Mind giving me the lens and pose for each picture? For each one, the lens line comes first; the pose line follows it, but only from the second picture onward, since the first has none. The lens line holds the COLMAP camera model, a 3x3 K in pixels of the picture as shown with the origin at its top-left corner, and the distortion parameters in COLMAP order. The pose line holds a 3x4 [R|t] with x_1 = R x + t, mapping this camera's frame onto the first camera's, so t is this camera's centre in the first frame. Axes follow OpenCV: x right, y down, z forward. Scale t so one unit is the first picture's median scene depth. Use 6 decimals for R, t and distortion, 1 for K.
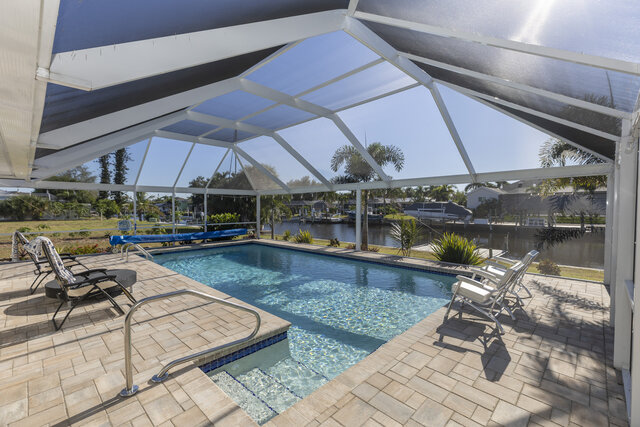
lens RADIAL K [[288.2, 0, 316.0], [0, 288.2, 211.9], [0, 0, 1]] dist [-0.003121, -0.000287]
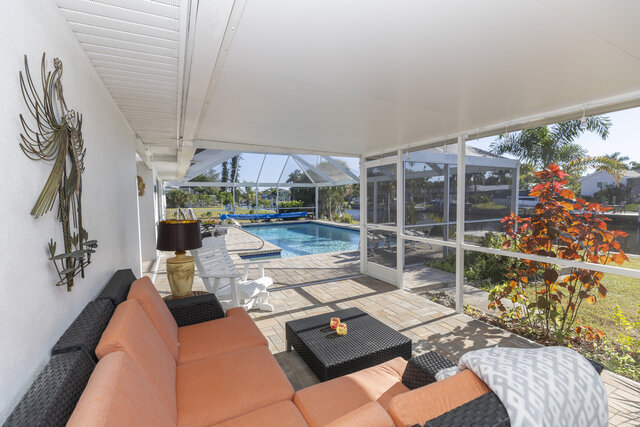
lens RADIAL K [[288.2, 0, 322.1], [0, 288.2, 213.0], [0, 0, 1]] dist [-0.003121, -0.000287]
pose [[0.950235, 0.007595, -0.311441, 0.121078], [0.004628, 0.999248, 0.038488, 0.004824], [0.311499, -0.038014, 0.949486, -0.133959]]
